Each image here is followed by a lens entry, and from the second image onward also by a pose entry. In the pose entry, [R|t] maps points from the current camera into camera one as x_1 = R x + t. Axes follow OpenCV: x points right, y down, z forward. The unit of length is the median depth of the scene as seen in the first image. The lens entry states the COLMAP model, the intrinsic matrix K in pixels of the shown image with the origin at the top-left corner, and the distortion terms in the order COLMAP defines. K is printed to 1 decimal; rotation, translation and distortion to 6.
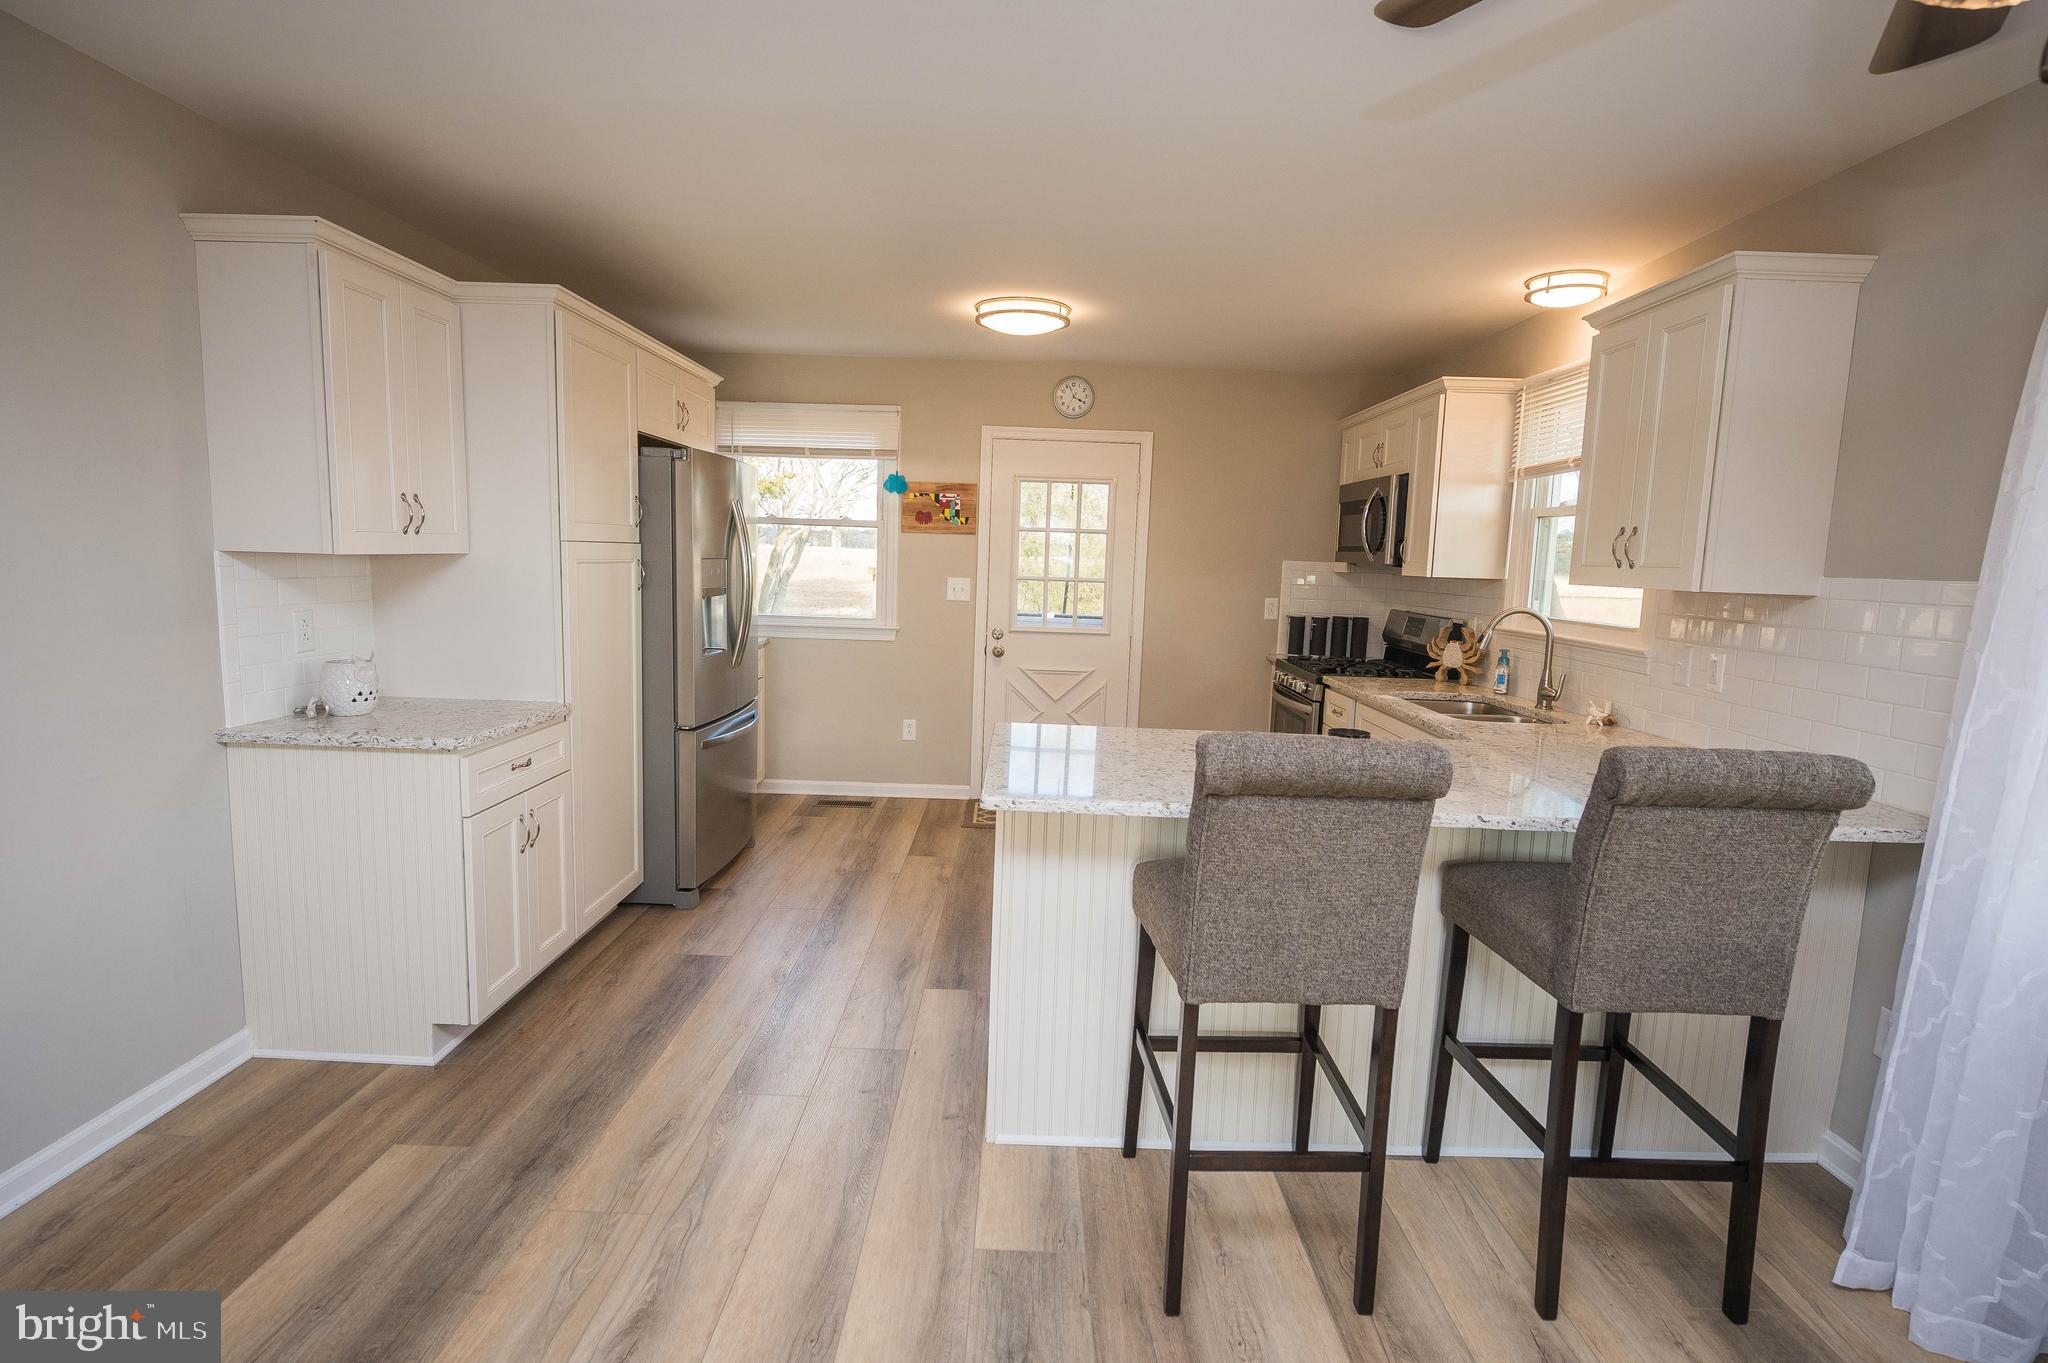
lens RADIAL K [[1002.7, 0, 1024.0], [0, 1002.7, 681.5], [0, 0, 1]] dist [-0.003934, -0.000854]
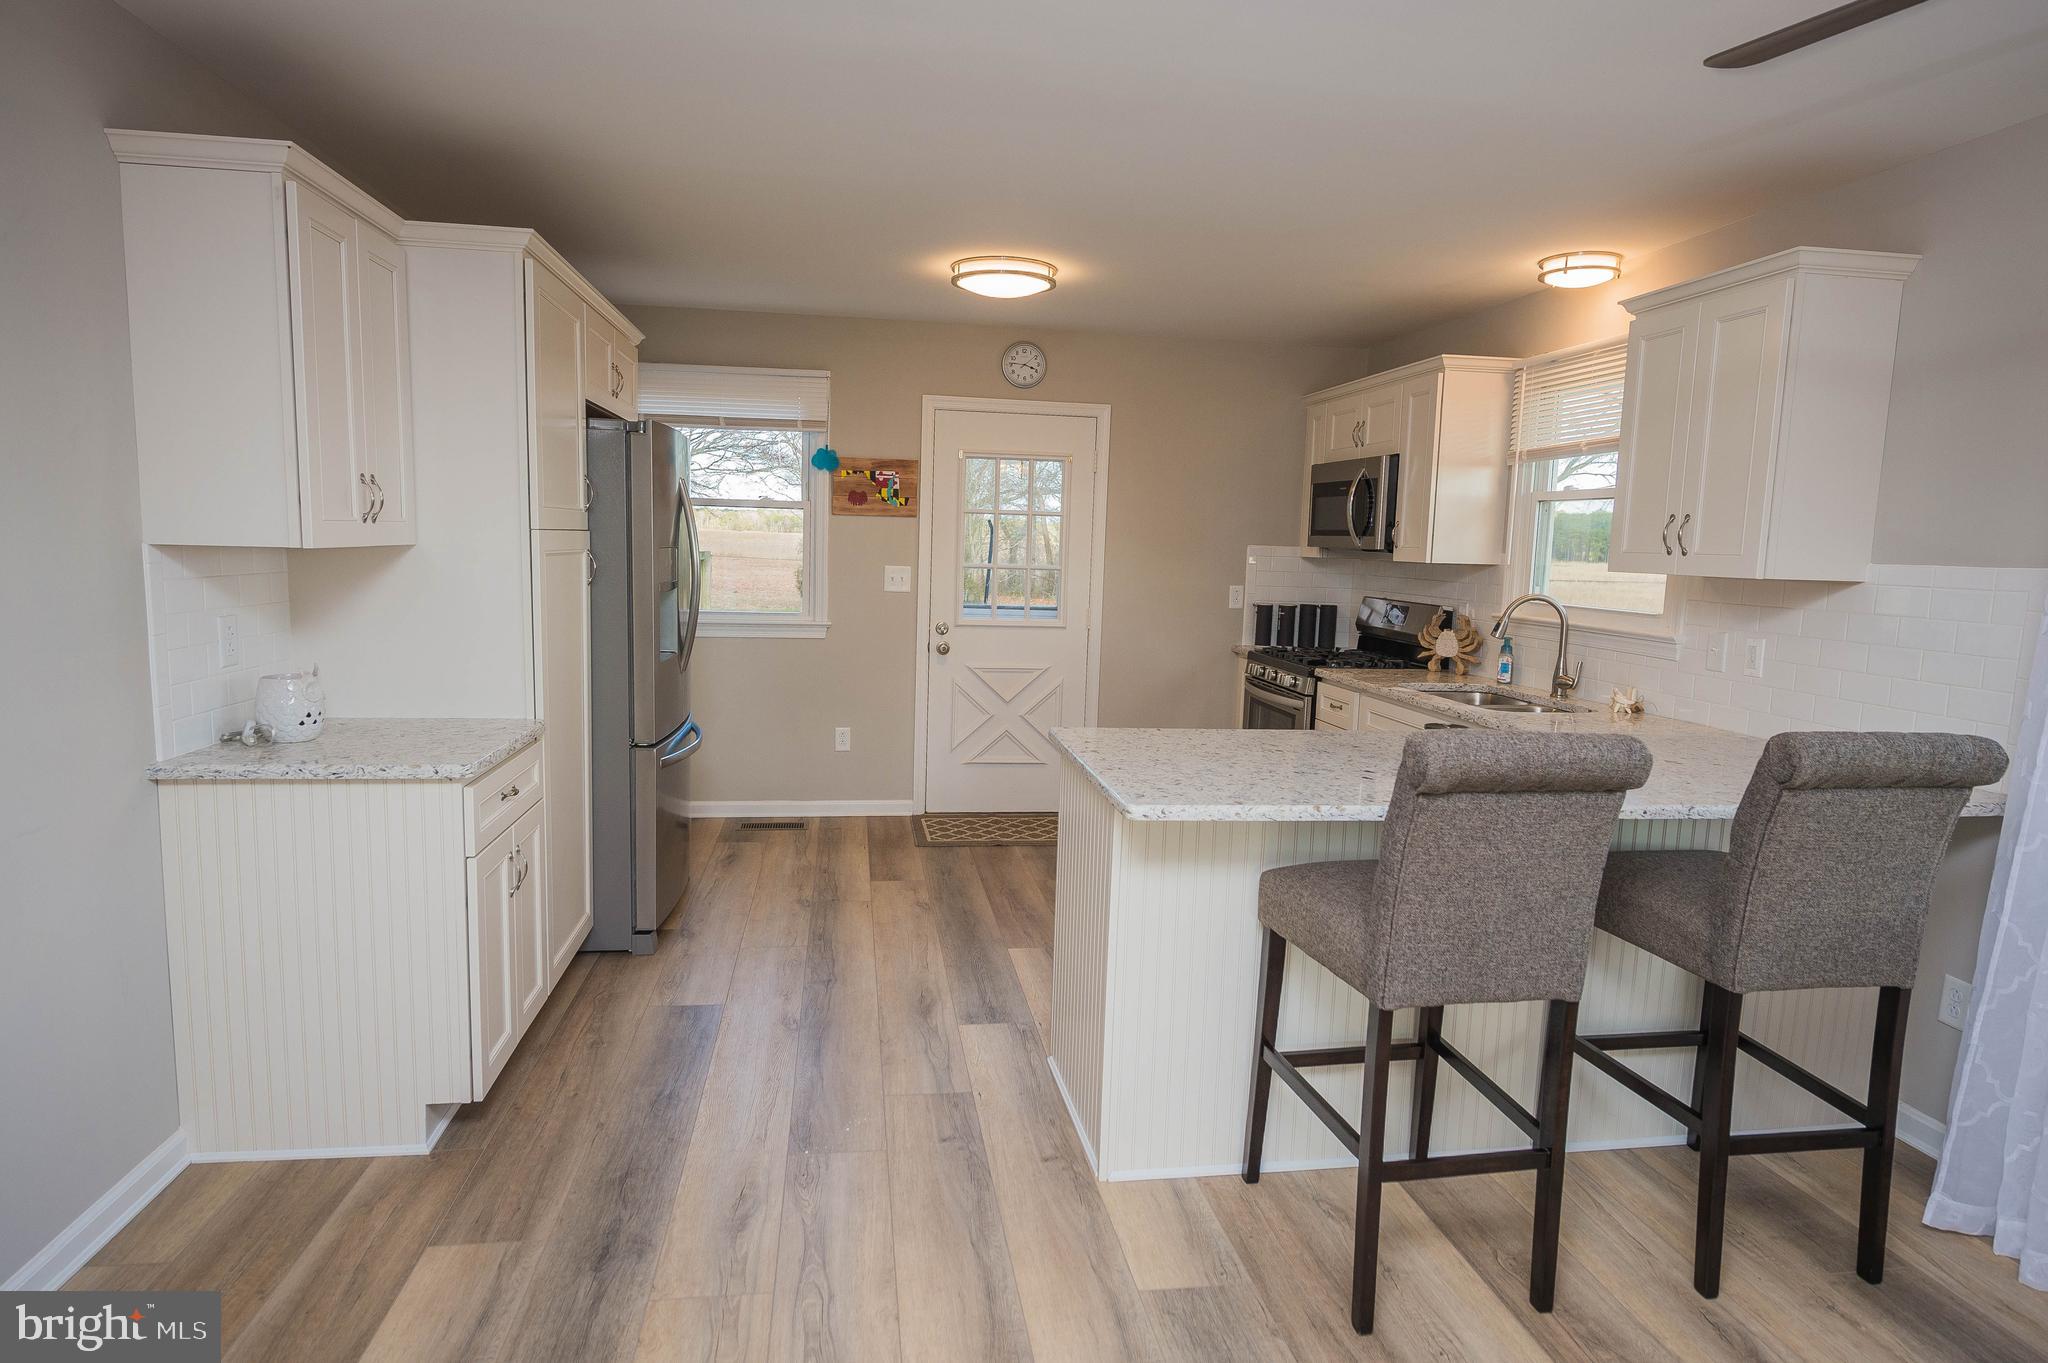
lens RADIAL K [[1138.8, 0, 1024.0], [0, 1138.8, 681.5], [0, 0, 1]] dist [-0.001107, 0.001216]
pose [[0.987507, -0.022763, 0.155920, -0.190103], [0.022360, 0.999741, 0.004333, -0.005460], [-0.155978, -0.000793, 0.987760, -0.019924]]
